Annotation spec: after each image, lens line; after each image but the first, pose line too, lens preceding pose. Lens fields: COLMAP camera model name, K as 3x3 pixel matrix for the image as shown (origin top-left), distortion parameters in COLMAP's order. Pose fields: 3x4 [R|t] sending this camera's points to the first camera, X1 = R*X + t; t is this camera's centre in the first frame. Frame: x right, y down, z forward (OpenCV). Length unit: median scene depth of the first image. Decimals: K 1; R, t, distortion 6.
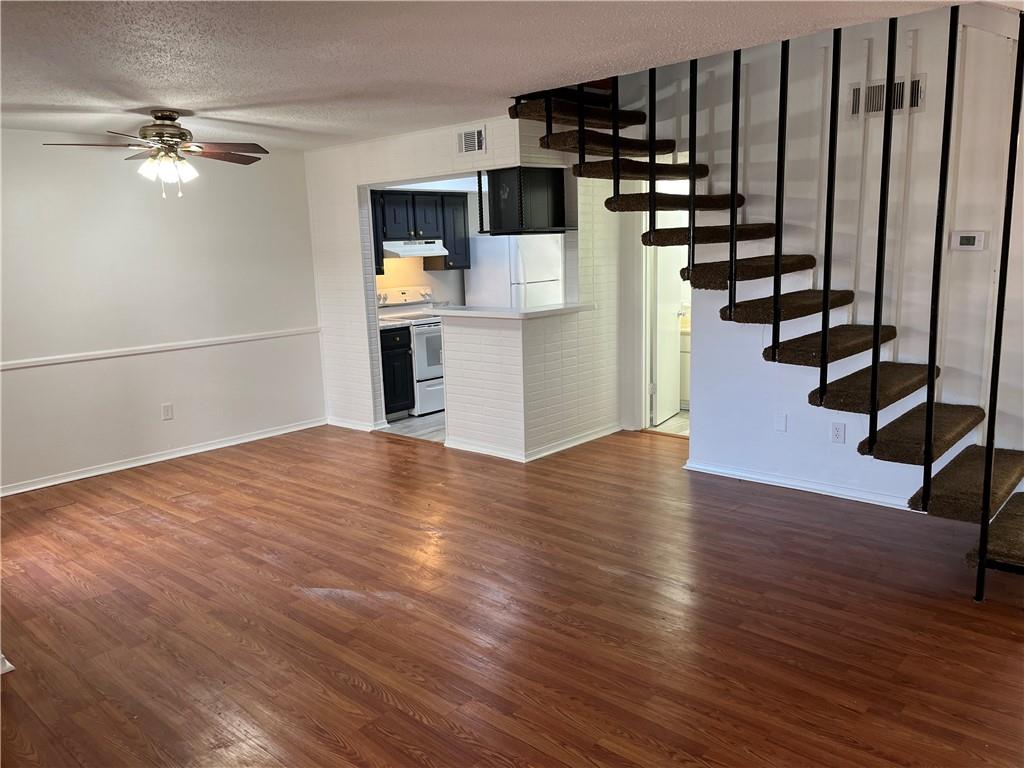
lens RADIAL K [[781.7, 0, 515.1], [0, 781.7, 383.9], [0, 0, 1]] dist [0.027349, -0.007367]
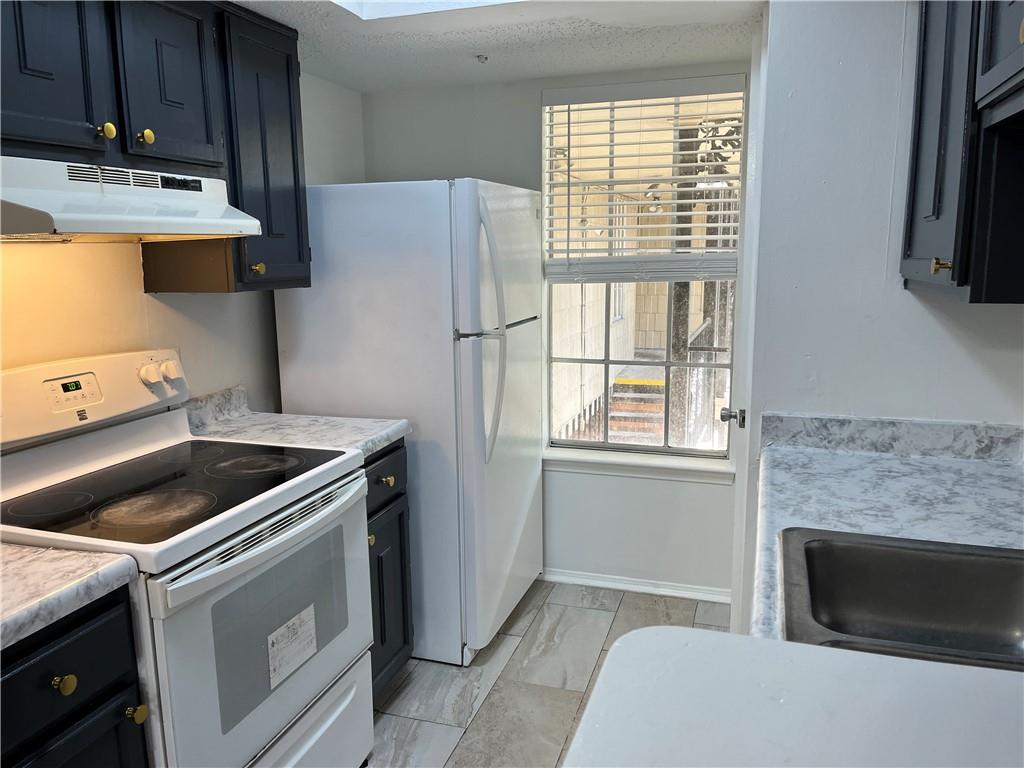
lens RADIAL K [[781.7, 0, 510.2], [0, 781.7, 382.4], [0, 0, 1]] dist [0.027349, -0.007367]
pose [[0.918843, -0.045895, 0.391946, -0.112292], [0.050339, 0.998732, -0.001065, -0.109307], [-0.391400, 0.020709, 0.919988, 0.715814]]
